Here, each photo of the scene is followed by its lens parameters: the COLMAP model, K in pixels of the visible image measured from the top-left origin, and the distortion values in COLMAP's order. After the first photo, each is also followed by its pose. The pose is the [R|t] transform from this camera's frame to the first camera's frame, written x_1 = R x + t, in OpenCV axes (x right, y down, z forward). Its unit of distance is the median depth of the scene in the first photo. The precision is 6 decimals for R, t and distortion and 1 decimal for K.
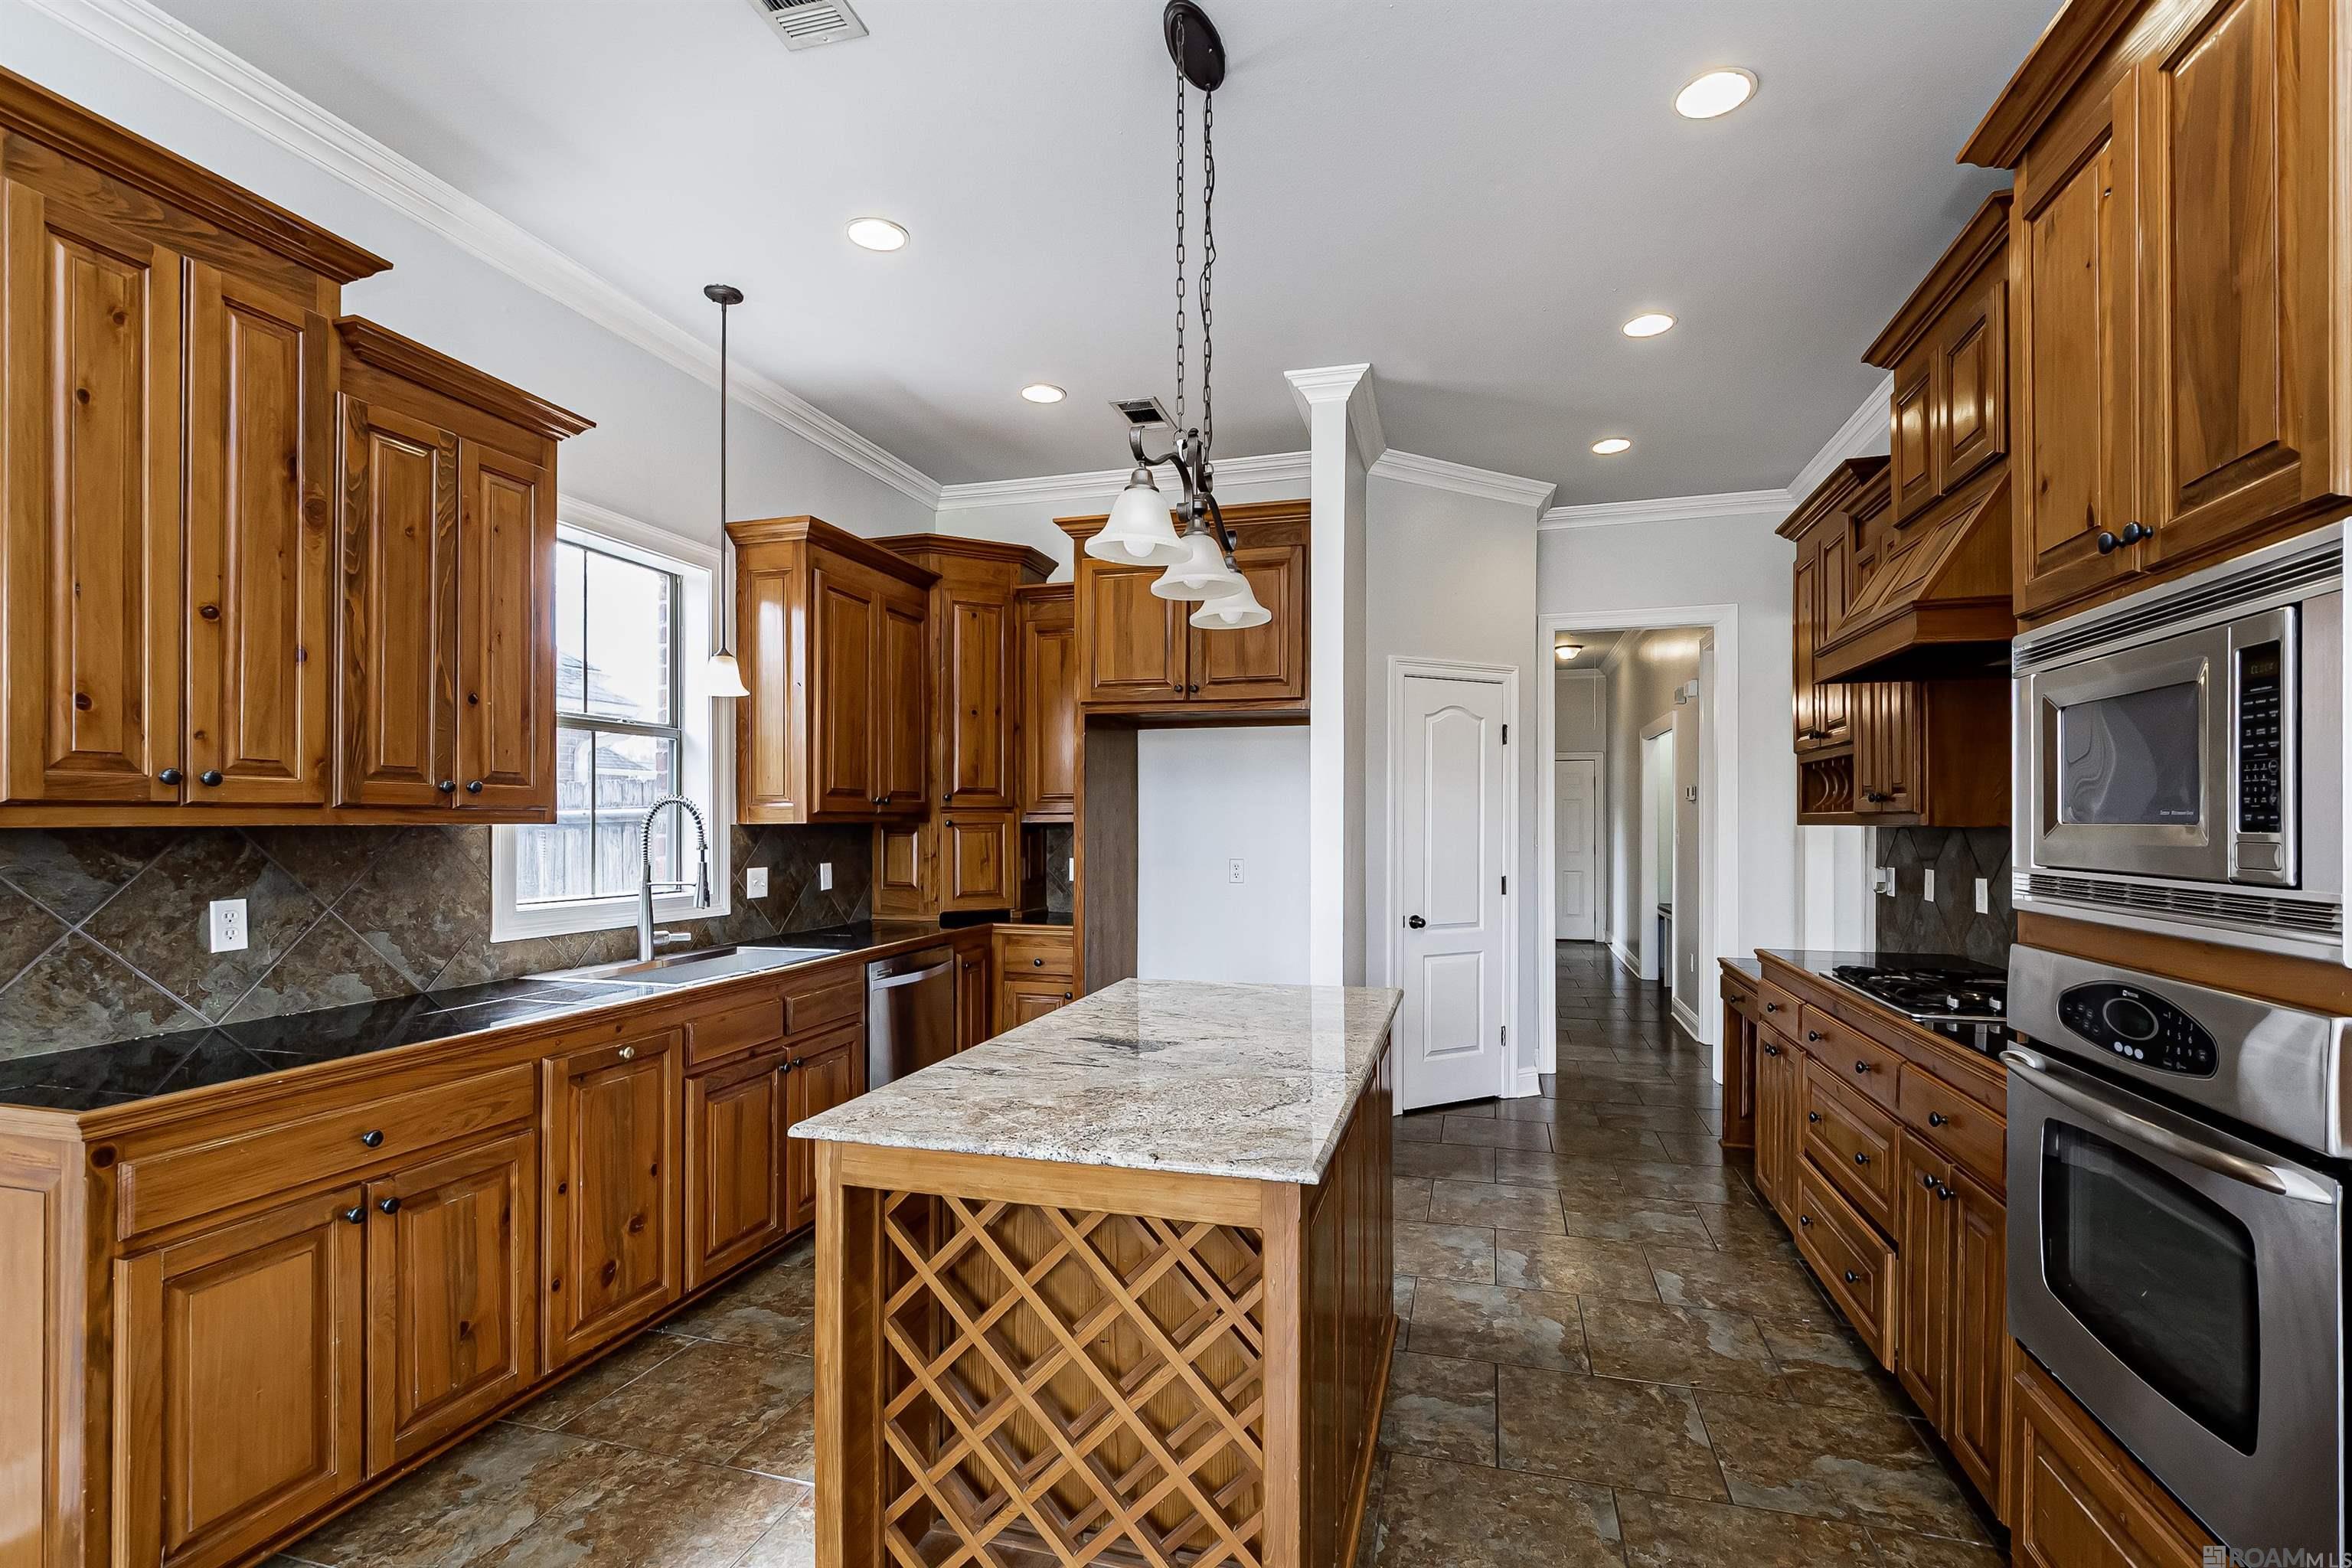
lens RADIAL K [[1076.7, 0, 1212.6], [0, 1076.7, 826.5], [0, 0, 1]] dist [-0.006781, -0.000015]
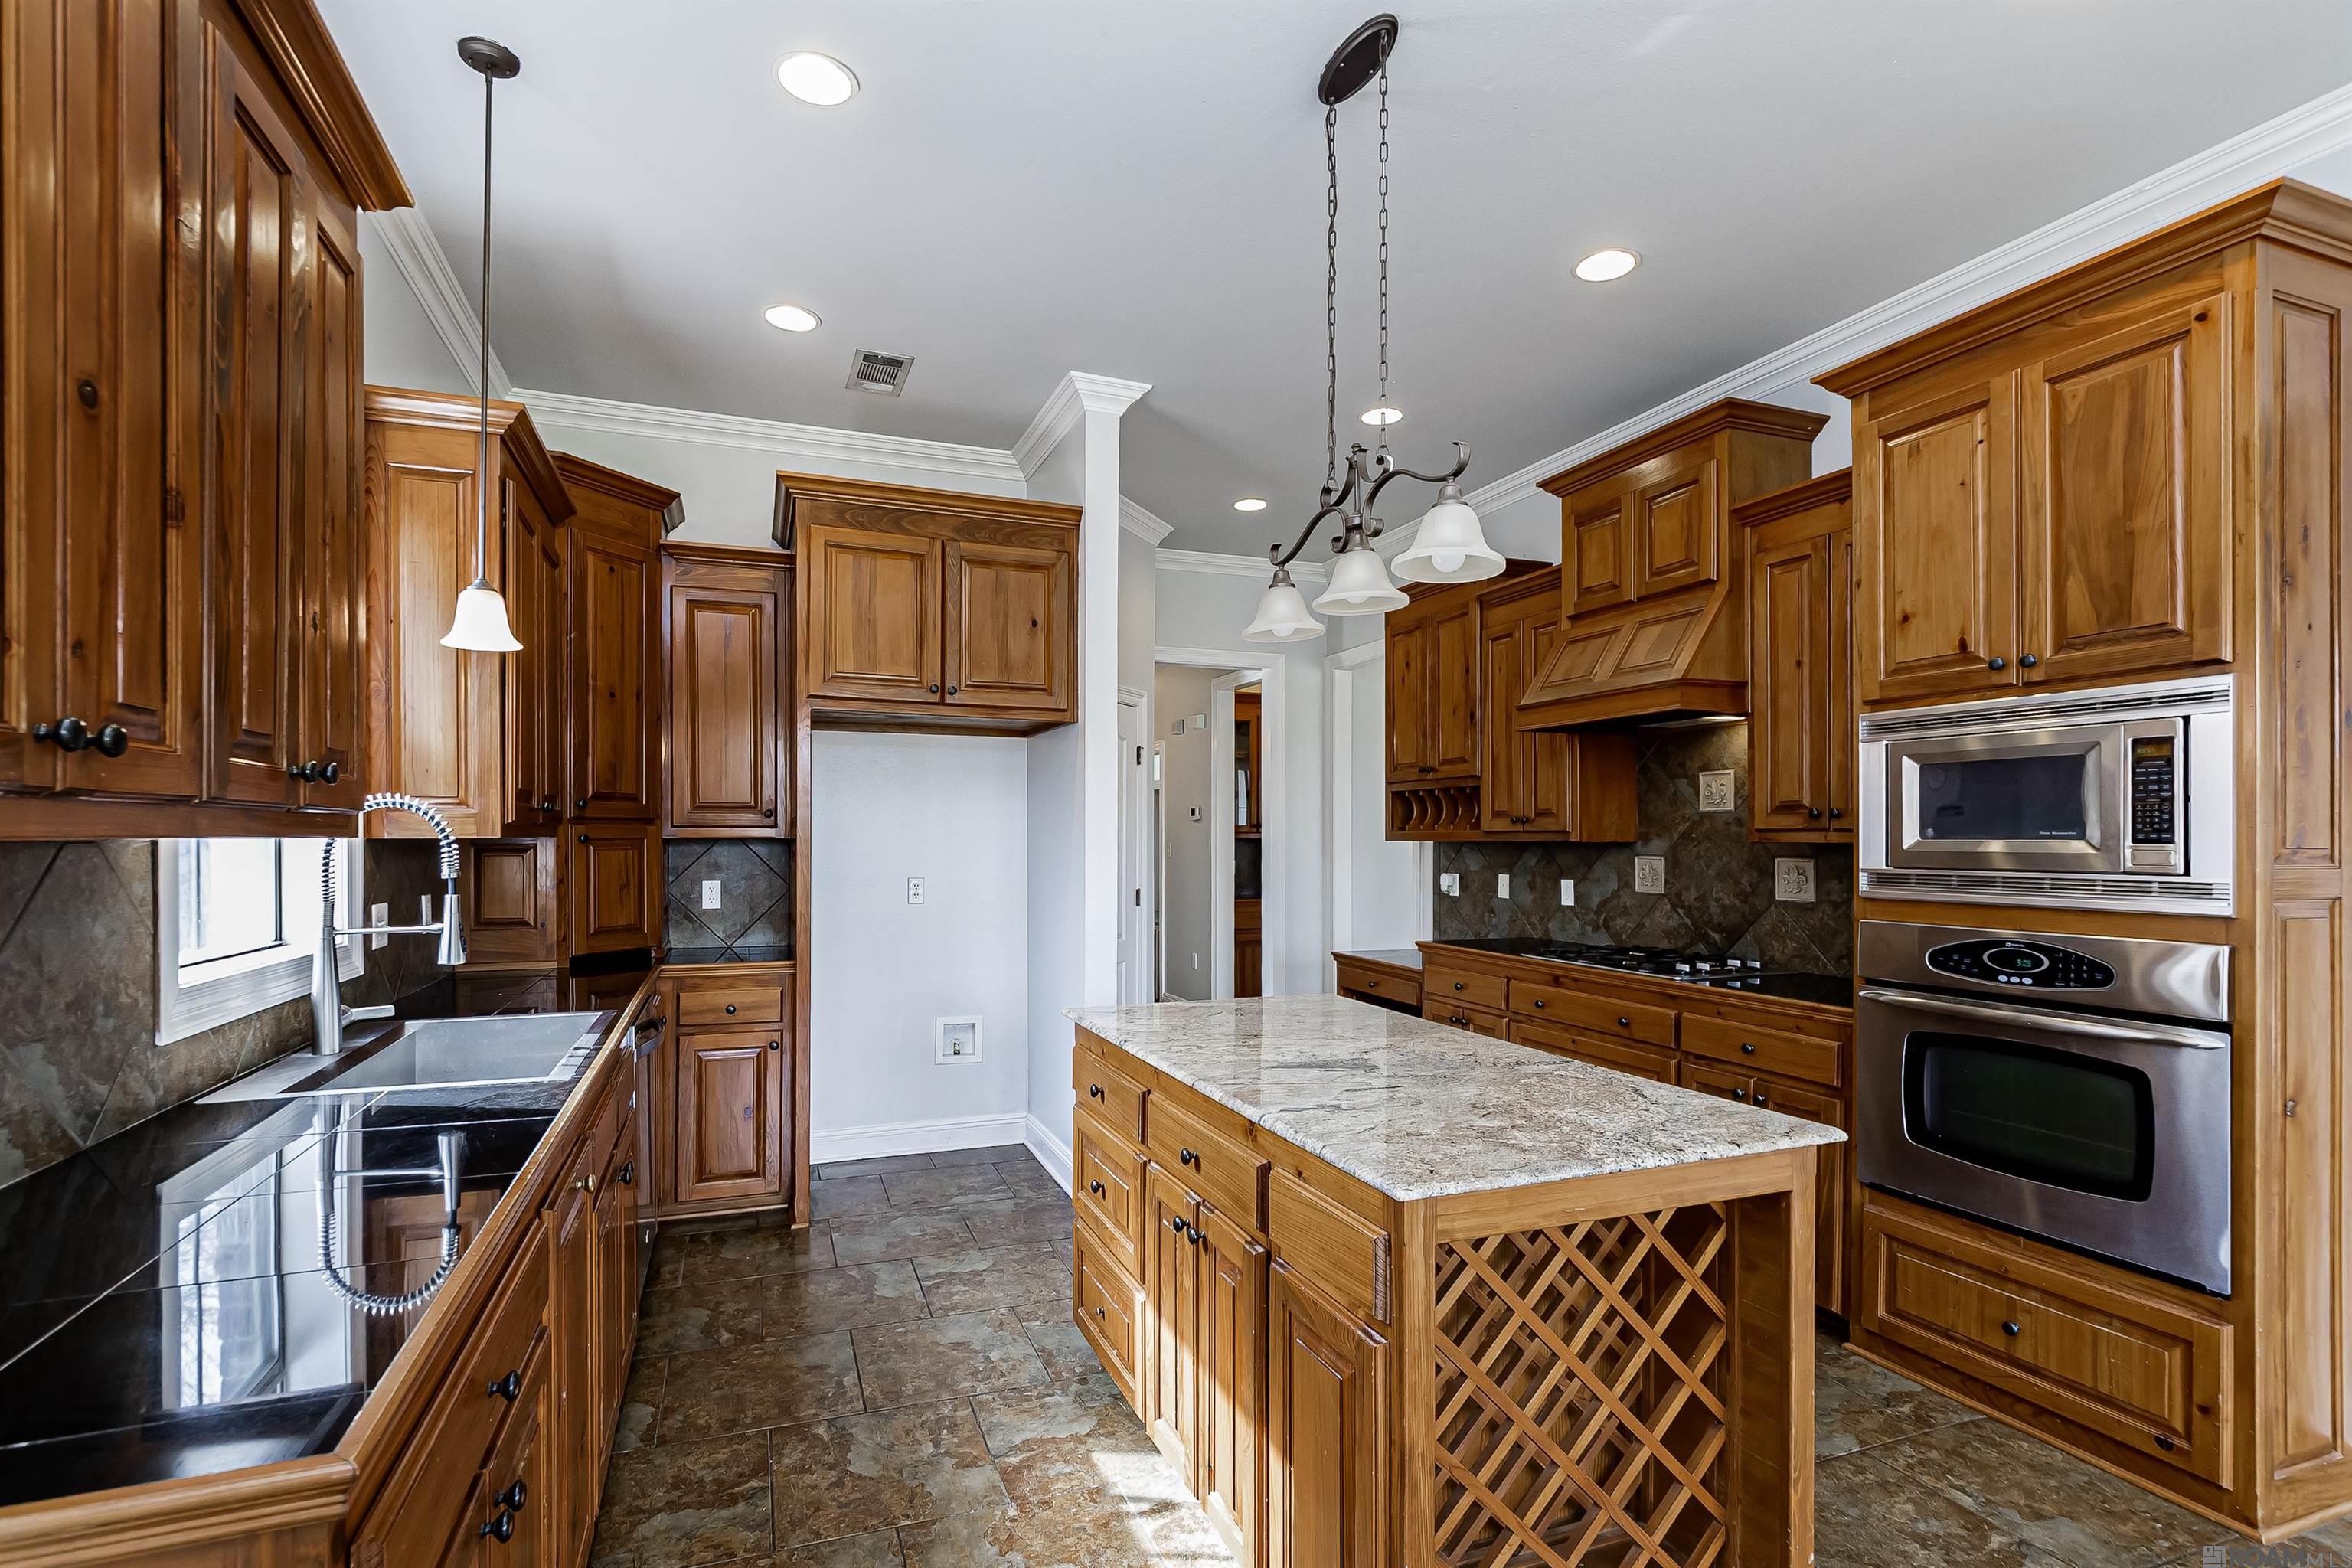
lens RADIAL K [[1076.7, 0, 1151.9], [0, 1076.7, 843.0], [0, 0, 1]] dist [-0.006781, -0.000015]
pose [[0.807776, -0.000468, 0.589490, -0.605067], [0.000617, 1.000000, -0.000052, 0.001064], [-0.589490, 0.000405, 0.807776, 0.242450]]
